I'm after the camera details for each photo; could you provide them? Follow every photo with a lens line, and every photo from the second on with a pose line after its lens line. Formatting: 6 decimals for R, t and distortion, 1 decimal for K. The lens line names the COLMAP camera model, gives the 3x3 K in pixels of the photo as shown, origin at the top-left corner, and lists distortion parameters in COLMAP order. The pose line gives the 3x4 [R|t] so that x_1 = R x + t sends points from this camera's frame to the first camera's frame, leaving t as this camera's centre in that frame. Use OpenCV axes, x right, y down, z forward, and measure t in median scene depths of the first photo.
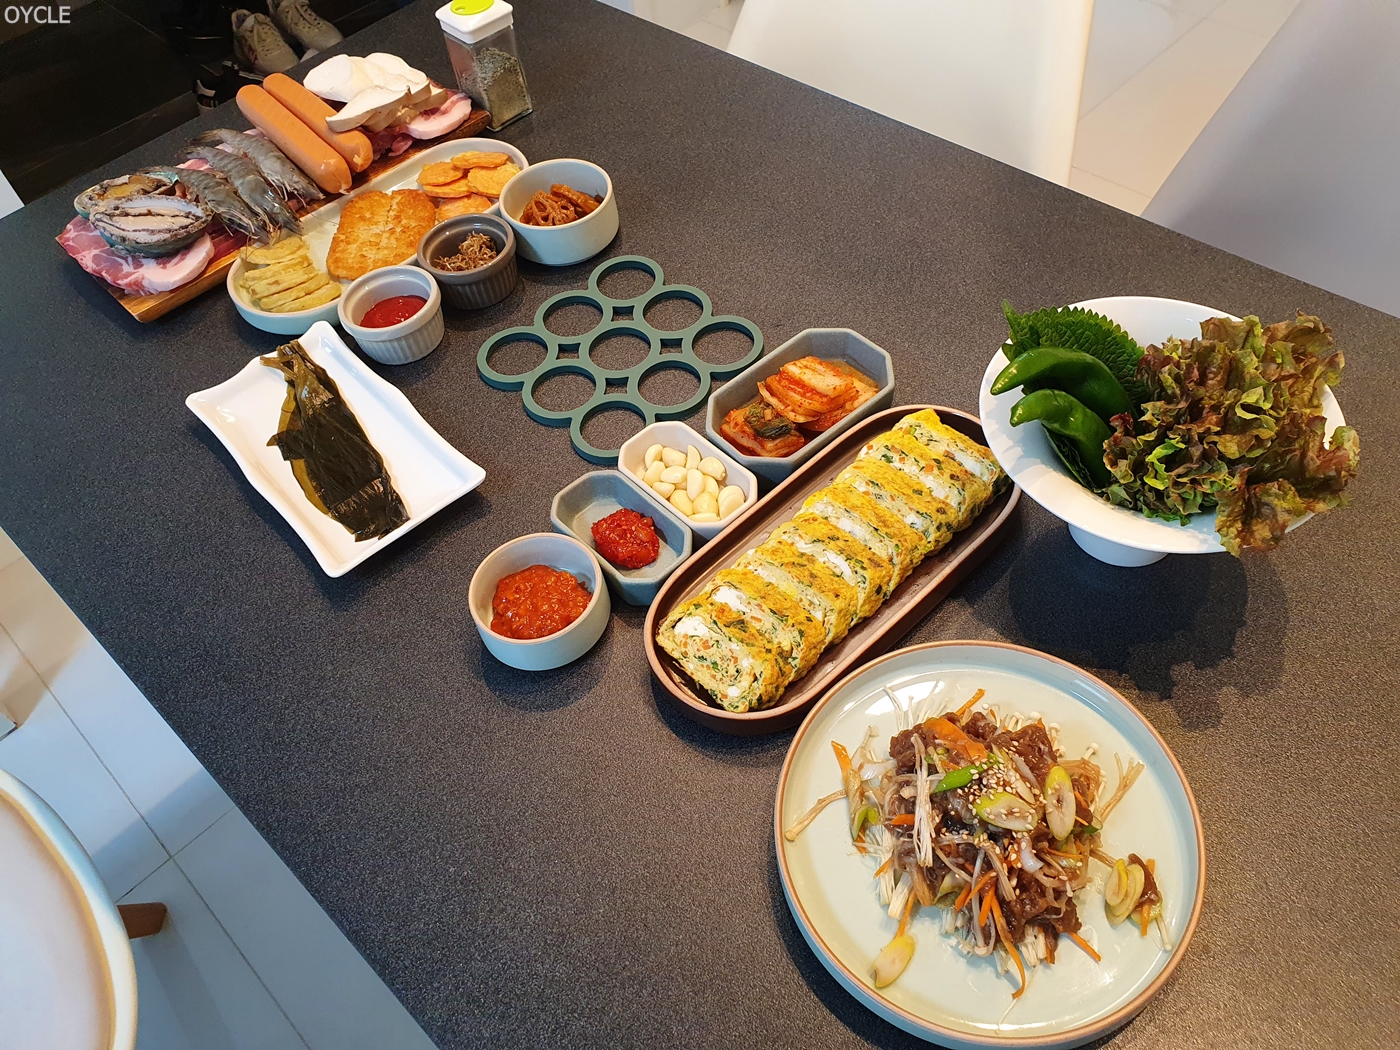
lens RADIAL K [[1058.1, 0, 699.7], [0, 1058.1, 503.4], [0, 0, 1]] dist [-0.032856, -0.002911]
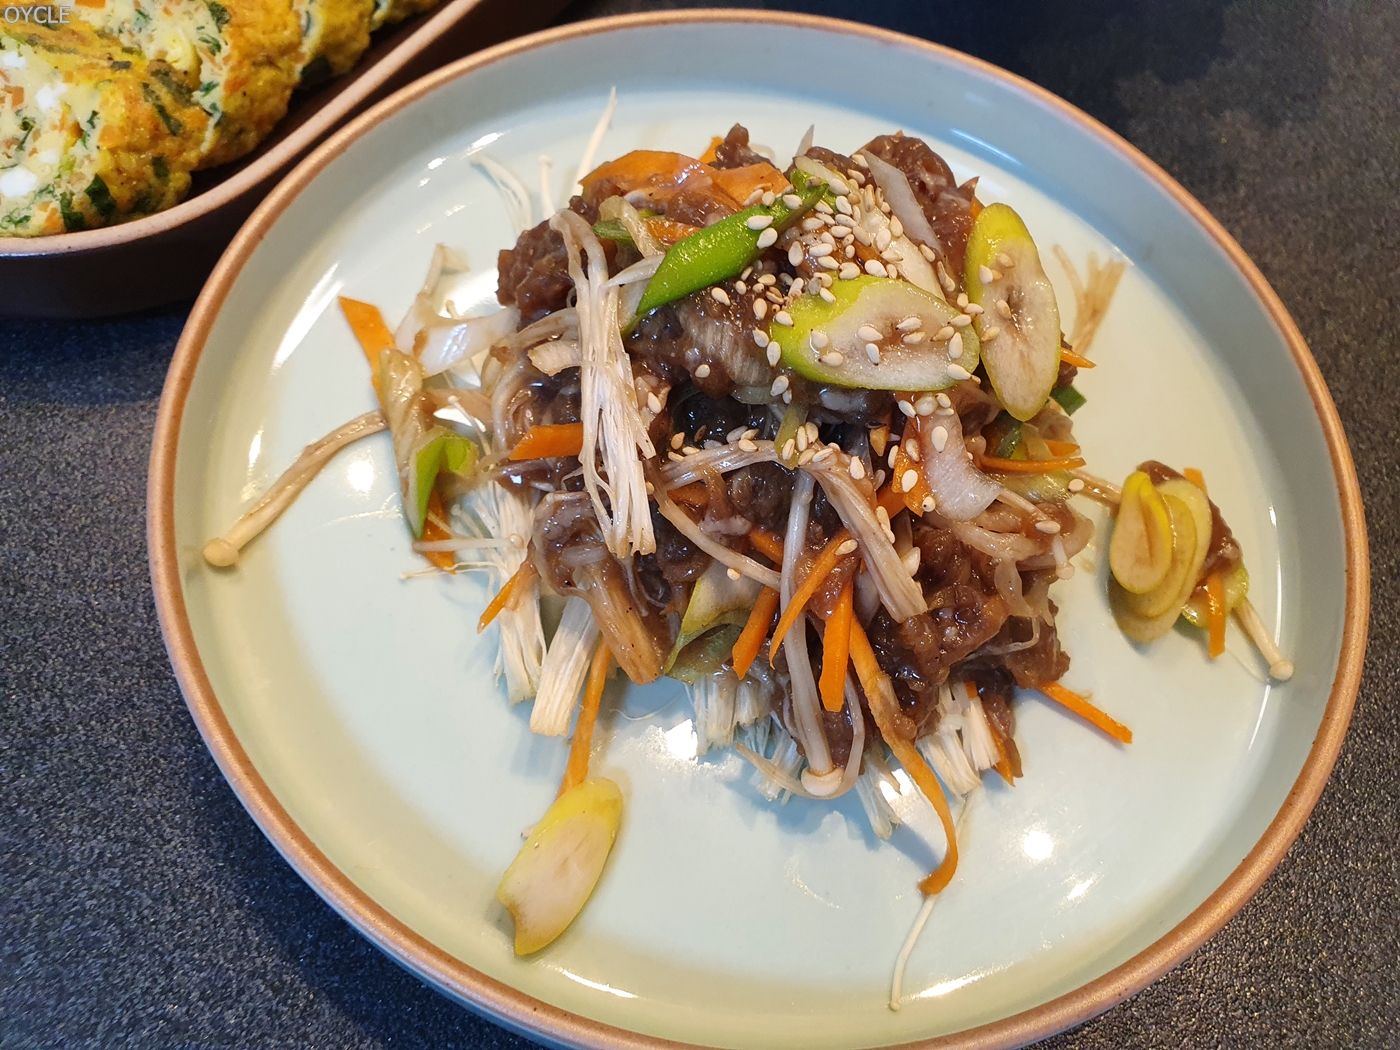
lens RADIAL K [[1059.6, 0, 700.0], [0, 1059.6, 525.0], [0, 0, 1]] dist [0.032768, -0.003148]
pose [[0.946101, -0.139674, 0.292204, 0.144425], [0.077641, 0.973730, 0.214058, 0.270178], [-0.314427, -0.179833, 0.932092, 0.707224]]
